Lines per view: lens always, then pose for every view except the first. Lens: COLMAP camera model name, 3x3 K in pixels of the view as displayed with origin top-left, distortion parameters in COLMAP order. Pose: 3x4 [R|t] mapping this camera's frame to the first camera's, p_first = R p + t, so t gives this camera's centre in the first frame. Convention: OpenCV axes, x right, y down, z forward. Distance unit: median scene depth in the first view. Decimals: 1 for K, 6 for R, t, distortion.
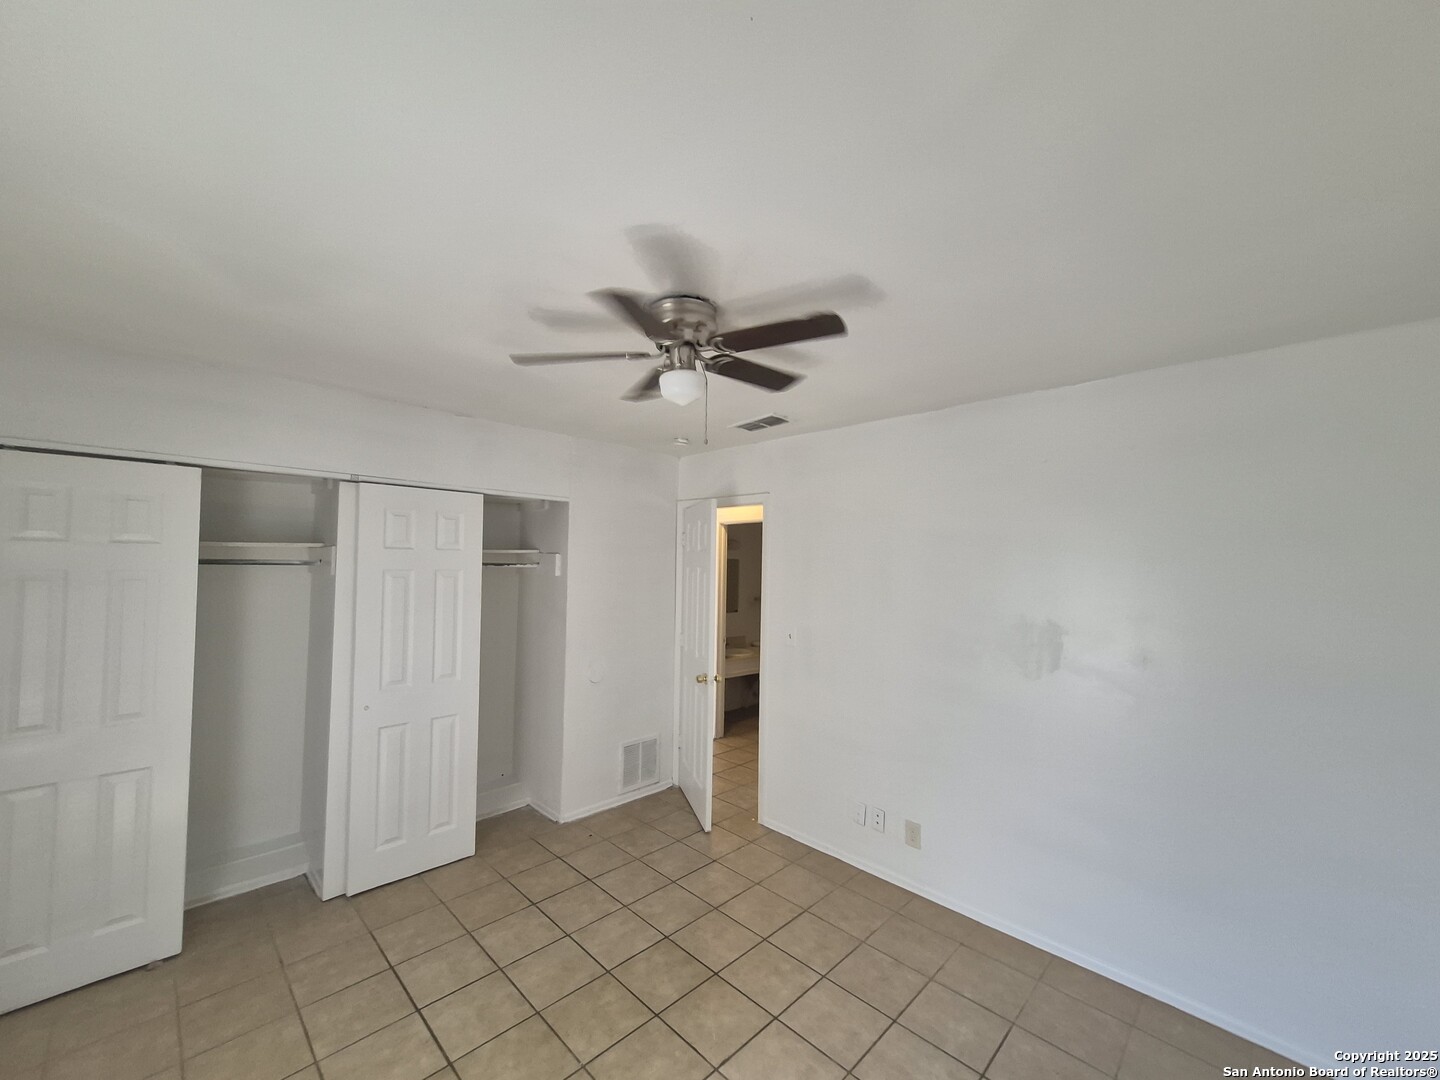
lens RADIAL K [[576.7, 0, 712.3], [0, 576.7, 541.9], [0, 0, 1]] dist [0.009001, -0.000045]
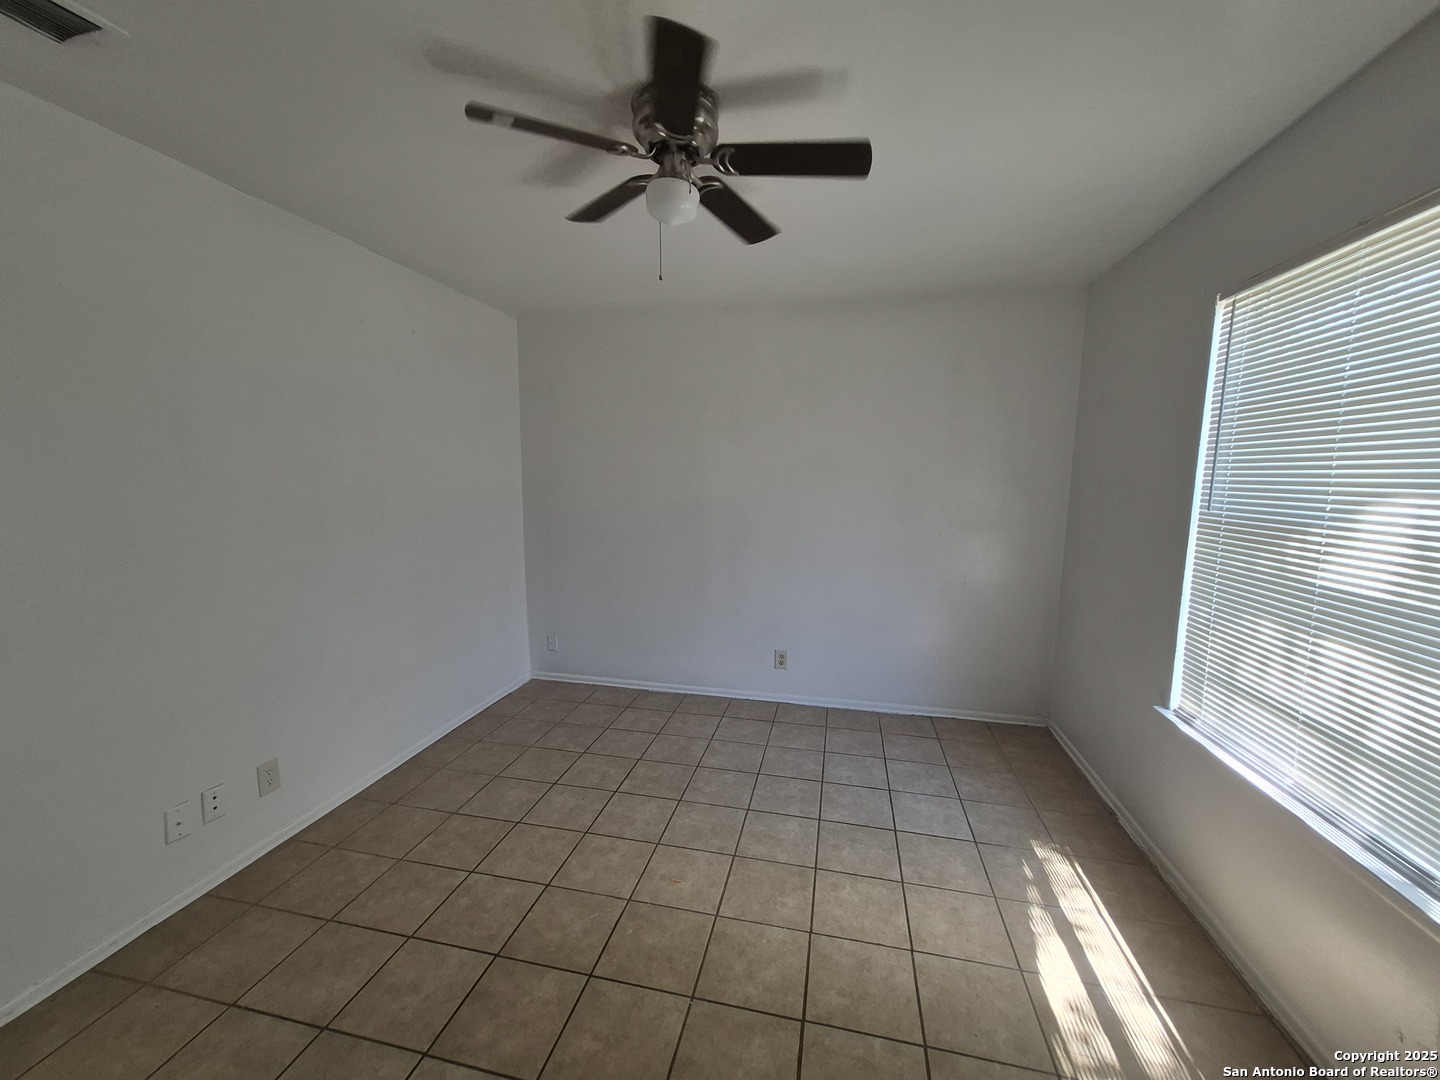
lens RADIAL K [[576.7, 0, 721.5], [0, 576.7, 542.9], [0, 0, 1]] dist [0.009001, -0.000045]
pose [[-0.540433, -0.125986, 0.831901, -0.741099], [-0.041265, 0.991505, 0.123350, 0.114687], [-0.840375, 0.032334, -0.541041, 1.196524]]
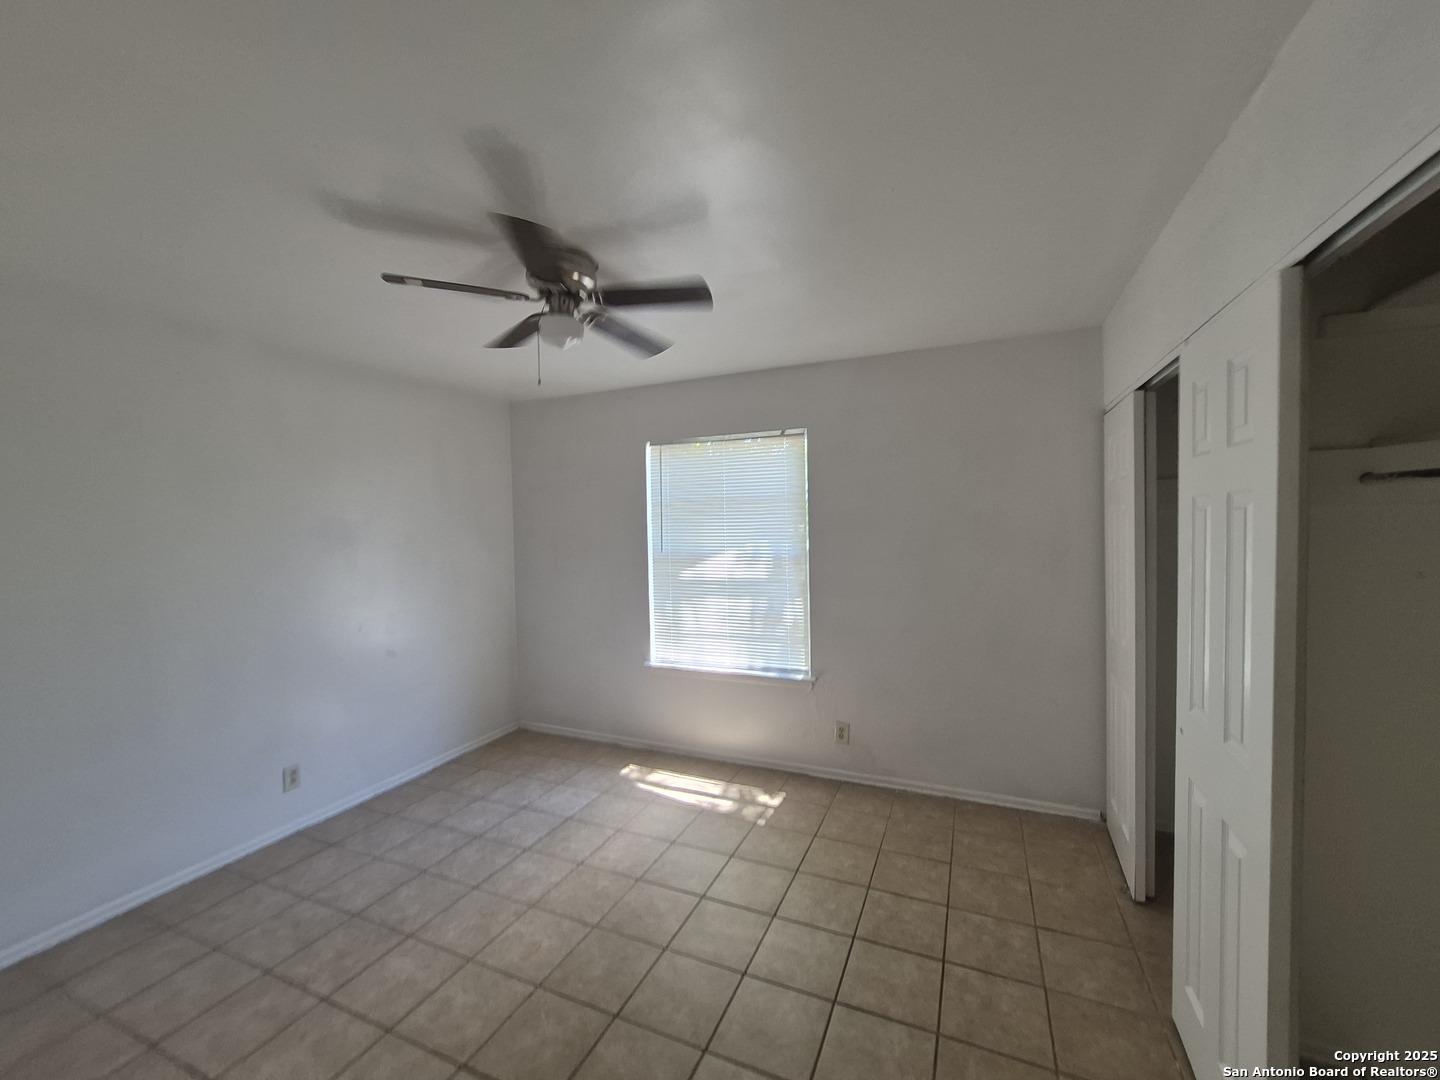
lens RADIAL K [[576.7, 0, 724.0], [0, 576.7, 537.5], [0, 0, 1]] dist [0.009001, -0.000045]
pose [[-0.932467, 0.011002, -0.361087, 0.053507], [0.012485, 0.999920, -0.001774, 0.111022], [0.361039, -0.006162, -0.932530, 1.761840]]
